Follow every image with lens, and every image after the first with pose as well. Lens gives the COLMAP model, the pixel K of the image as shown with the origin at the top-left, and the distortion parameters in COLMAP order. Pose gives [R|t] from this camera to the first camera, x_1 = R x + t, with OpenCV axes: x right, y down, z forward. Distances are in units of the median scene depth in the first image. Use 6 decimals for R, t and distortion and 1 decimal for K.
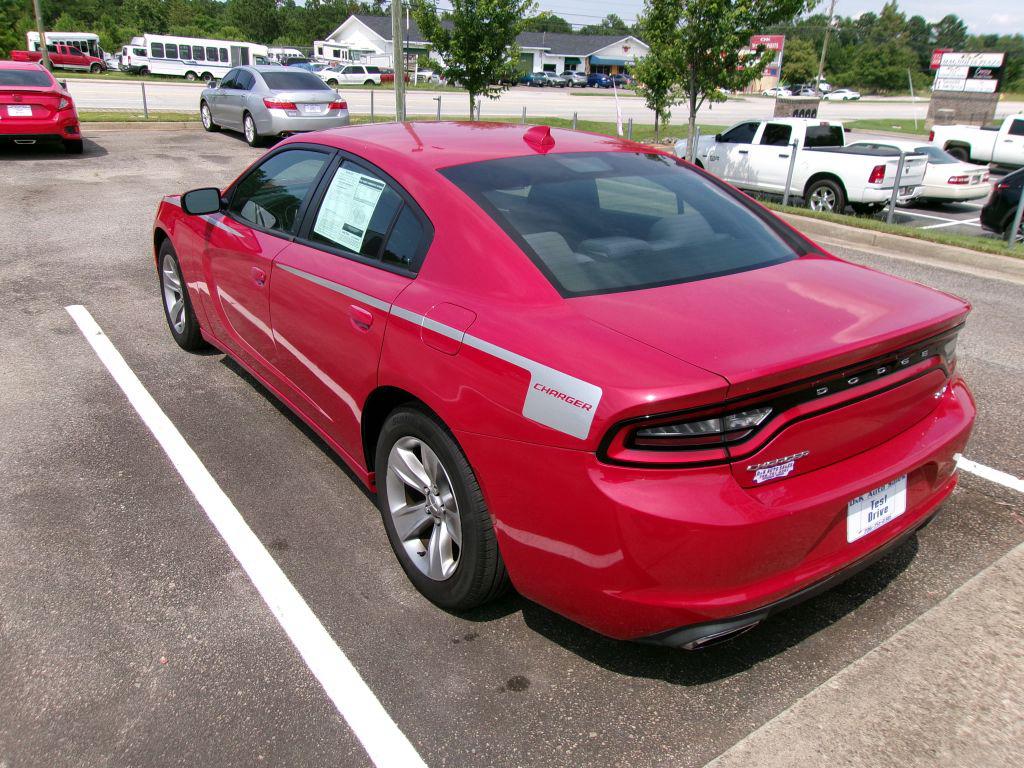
lens RADIAL K [[761.9, 0, 512.0], [0, 761.9, 384.0], [0, 0, 1]] dist [0.000826, 0.000290]
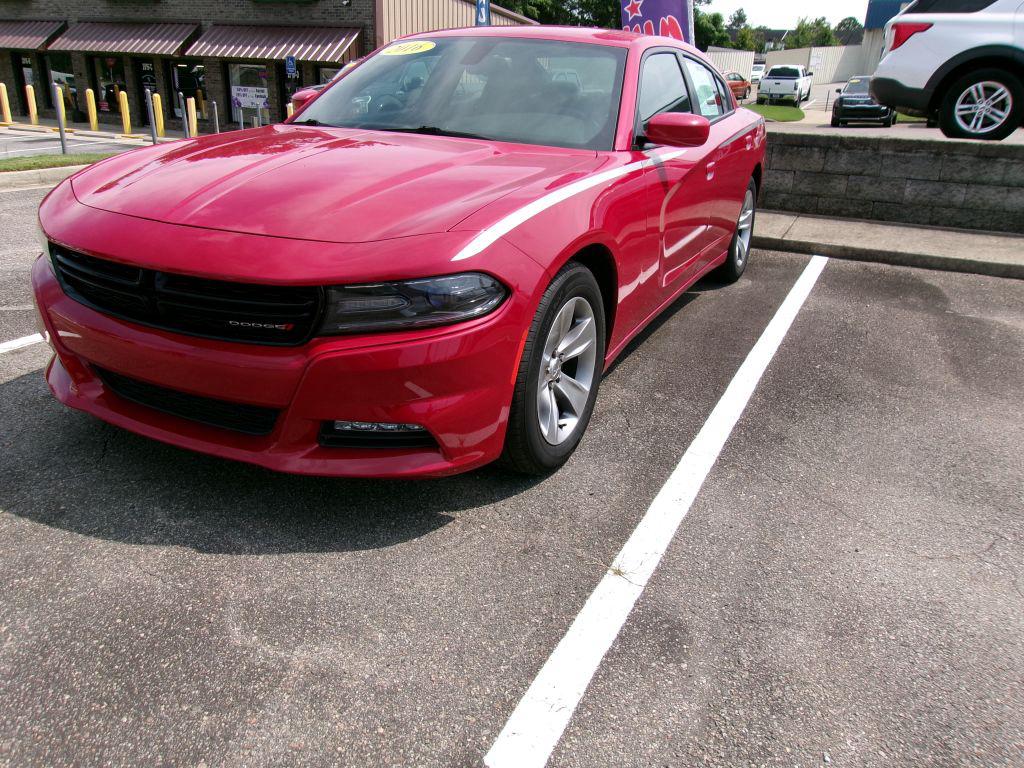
lens RADIAL K [[794.1, 0, 512.0], [0, 794.1, 384.0], [0, 0, 1]] dist [-0.002736, 0.000028]
pose [[-0.461235, -0.356814, 0.812371, -0.973722], [0.295751, 0.801391, 0.519908, -0.446904], [-0.836537, 0.480059, -0.264101, 1.321502]]
